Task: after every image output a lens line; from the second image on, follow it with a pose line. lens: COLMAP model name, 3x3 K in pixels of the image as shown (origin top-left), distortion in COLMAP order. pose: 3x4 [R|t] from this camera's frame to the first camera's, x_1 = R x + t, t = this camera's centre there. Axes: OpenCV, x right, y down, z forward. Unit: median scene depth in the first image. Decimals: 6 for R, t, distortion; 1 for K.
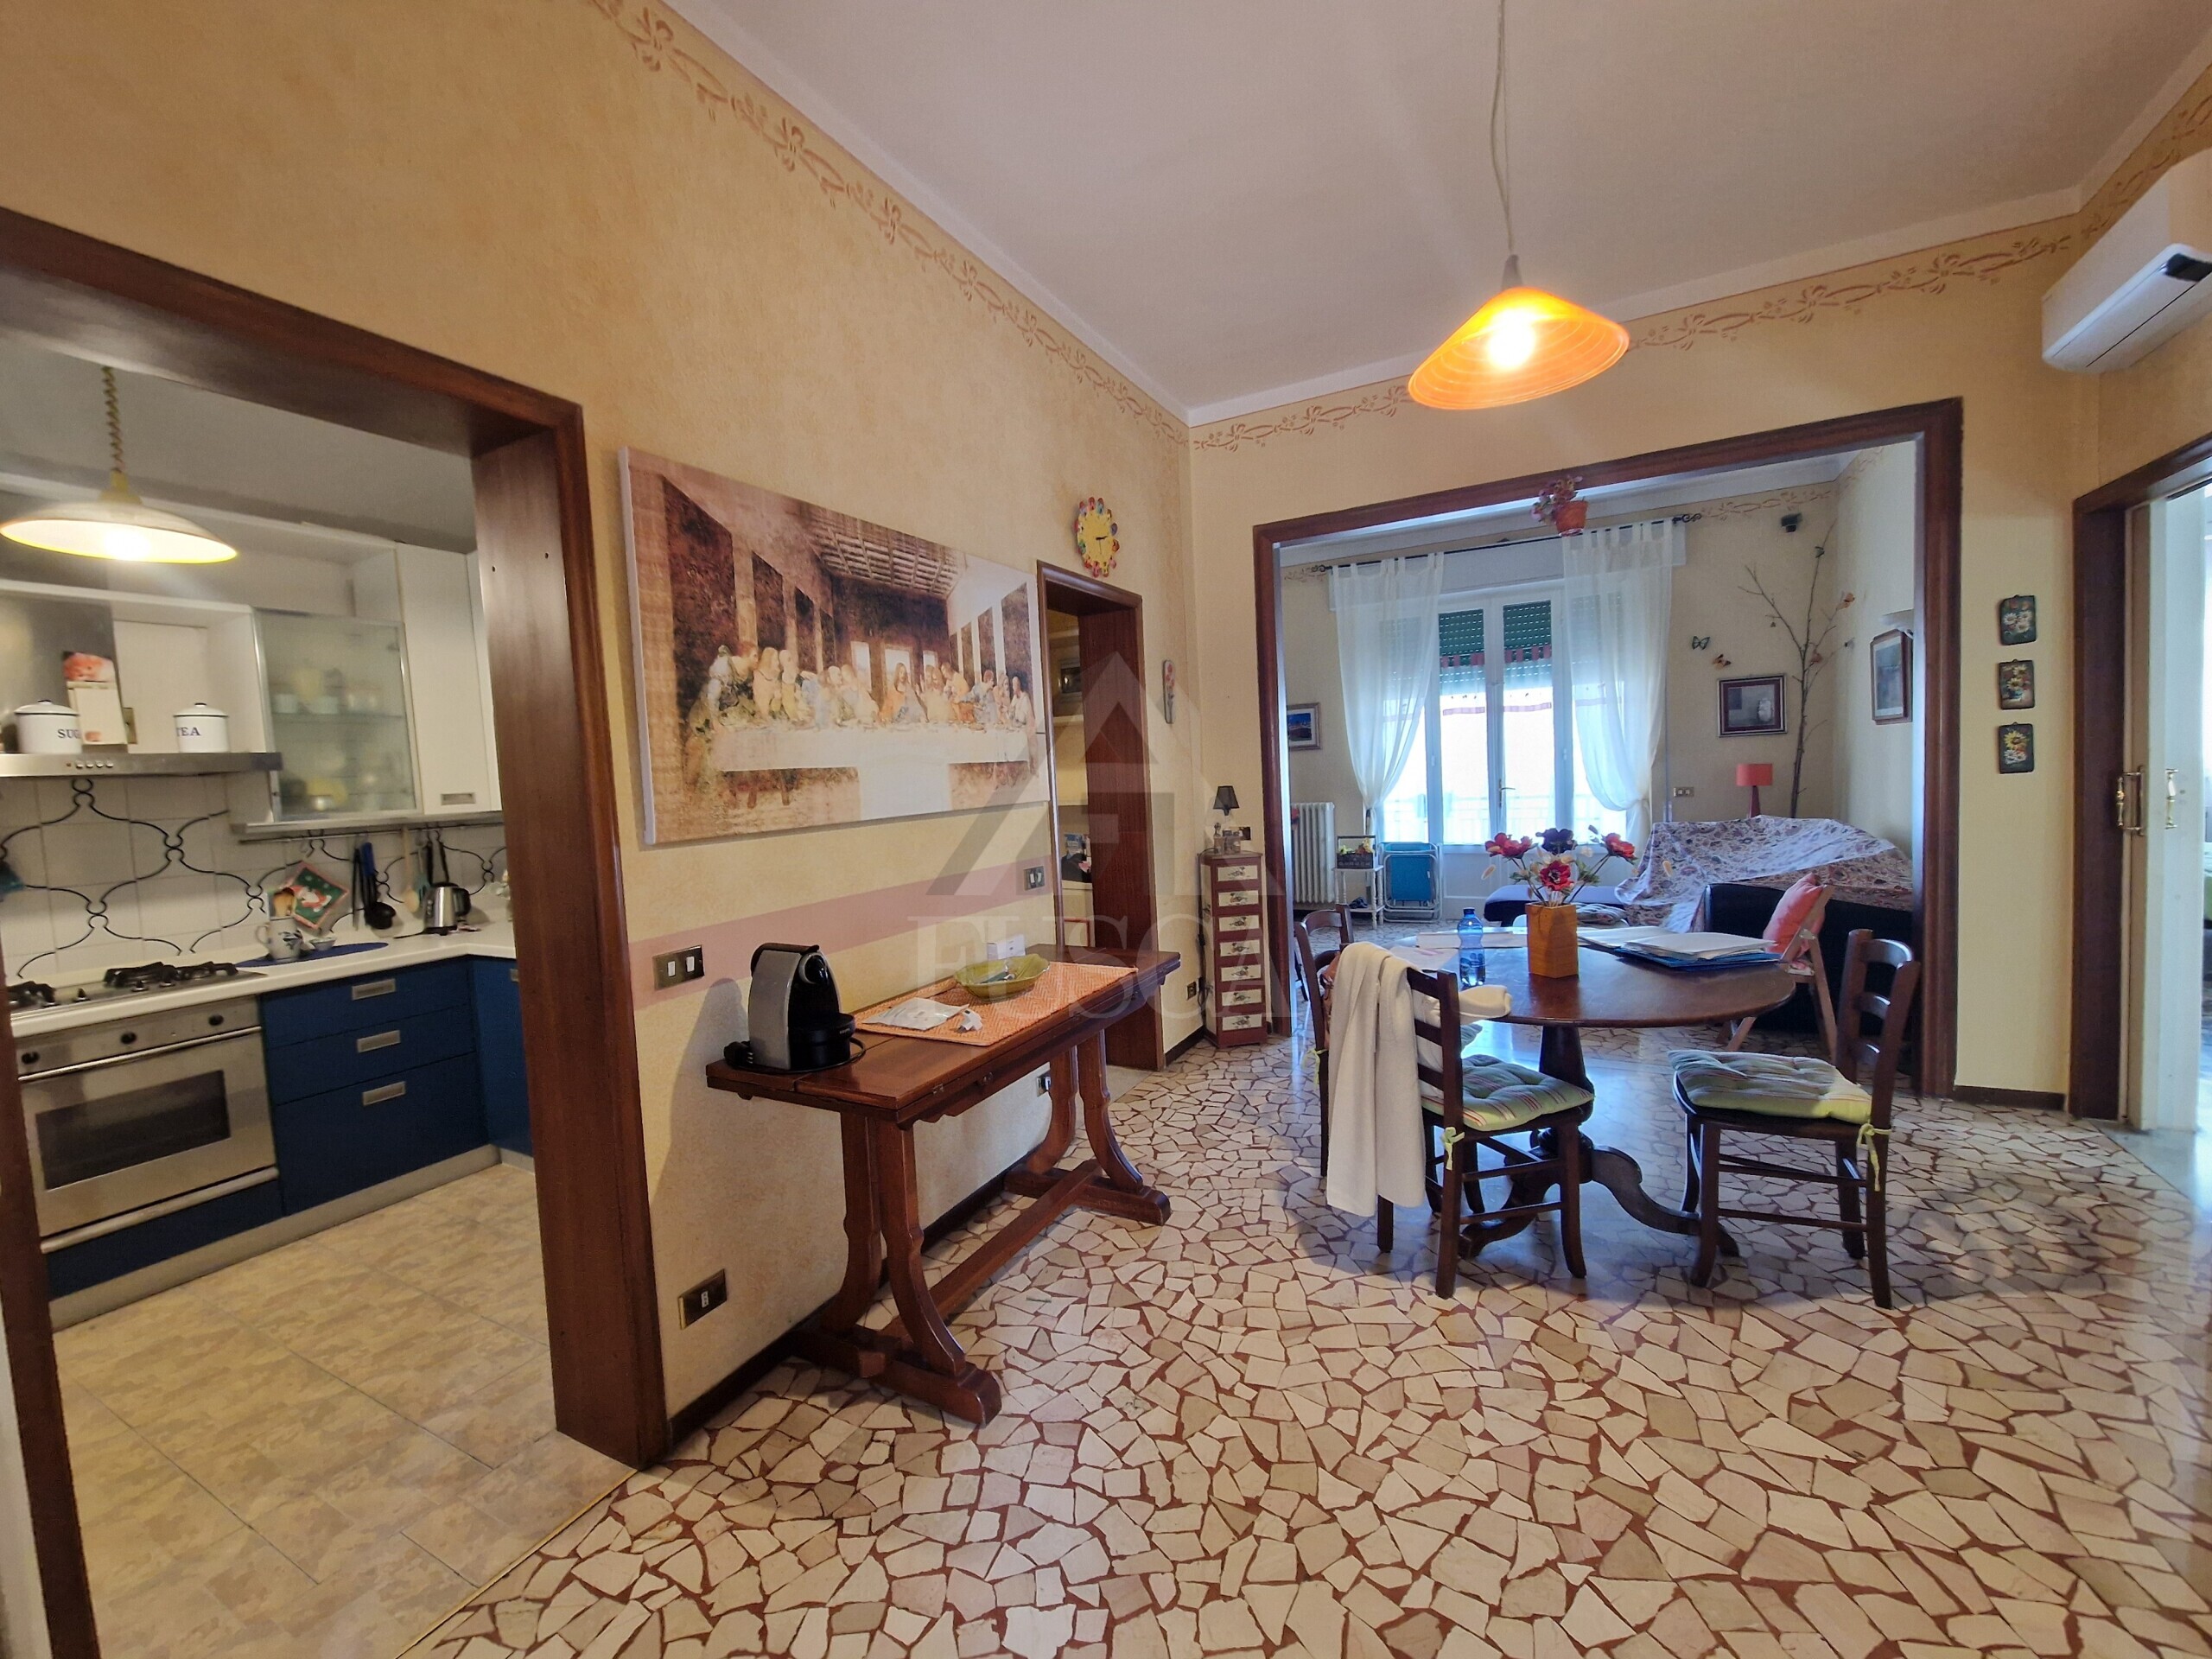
lens RADIAL K [[897.3, 0, 1084.5], [0, 897.3, 824.6], [0, 0, 1]] dist [0.003115, -0.003507]
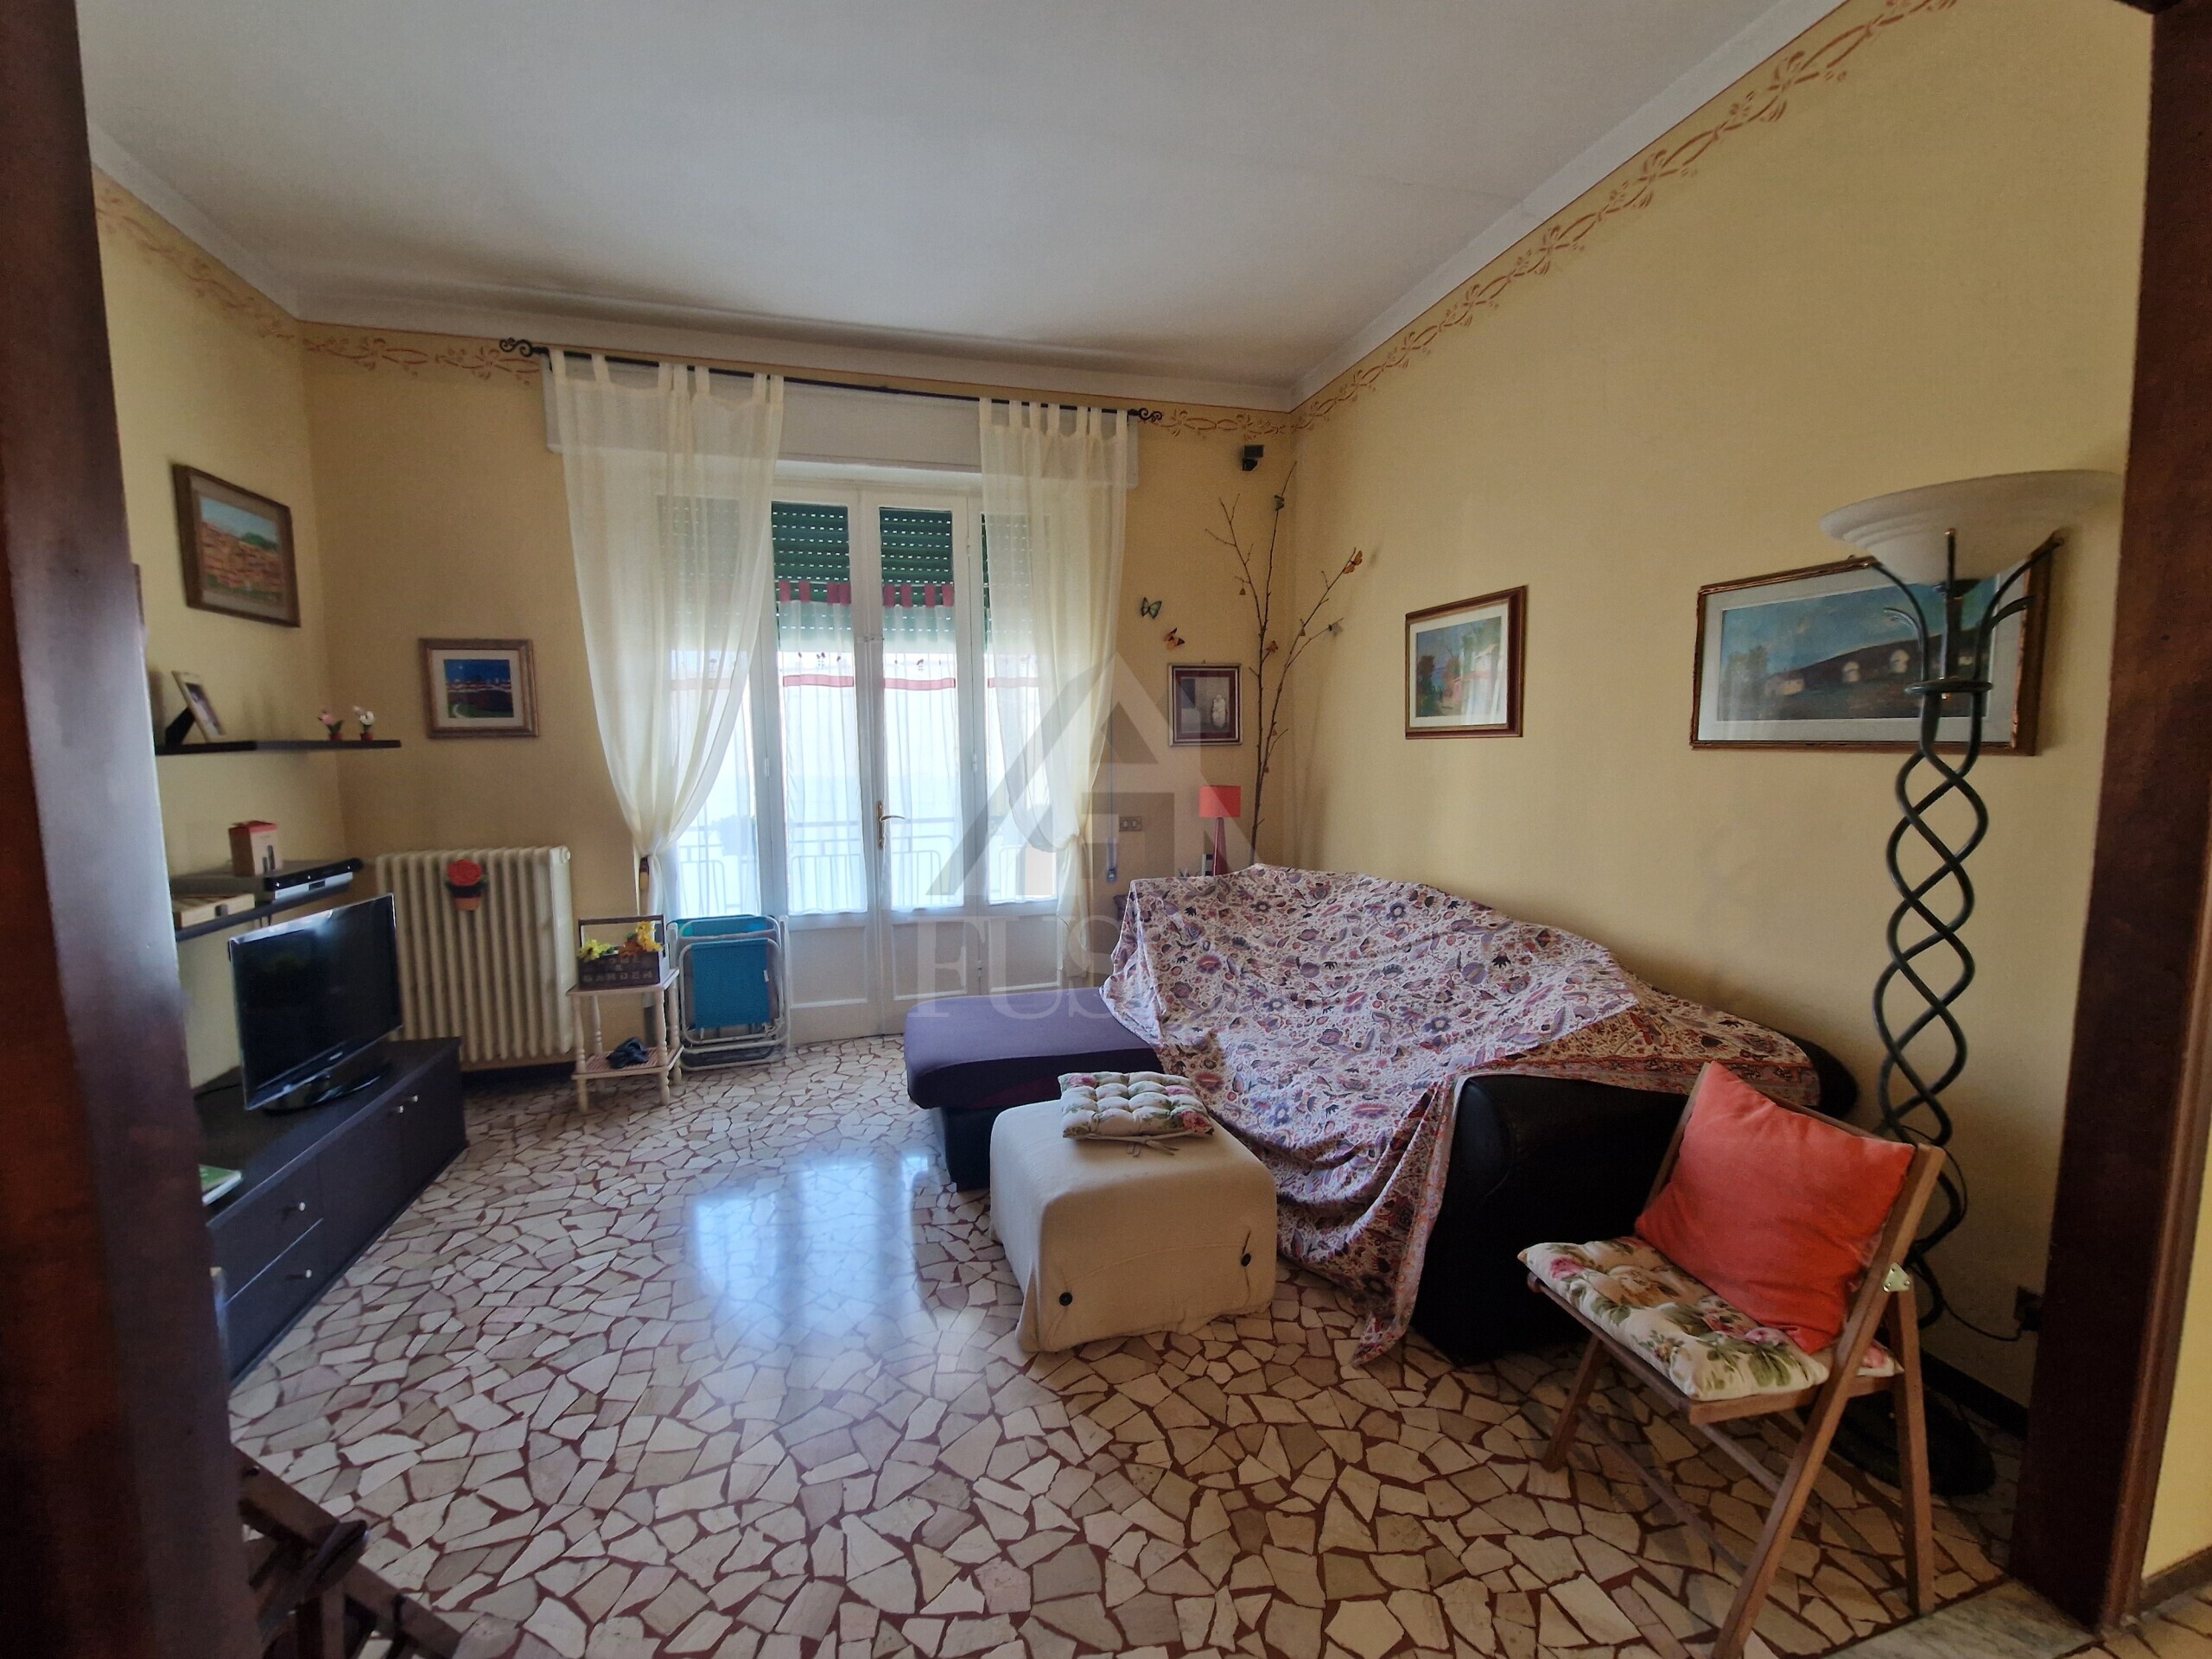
lens RADIAL K [[897.3, 0, 1089.1], [0, 897.3, 826.4], [0, 0, 1]] dist [0.003115, -0.003507]
pose [[0.713543, -0.024760, 0.700174, 0.146464], [0.018073, 0.999693, 0.016935, -0.041994], [-0.700379, 0.000571, 0.713771, 0.481391]]
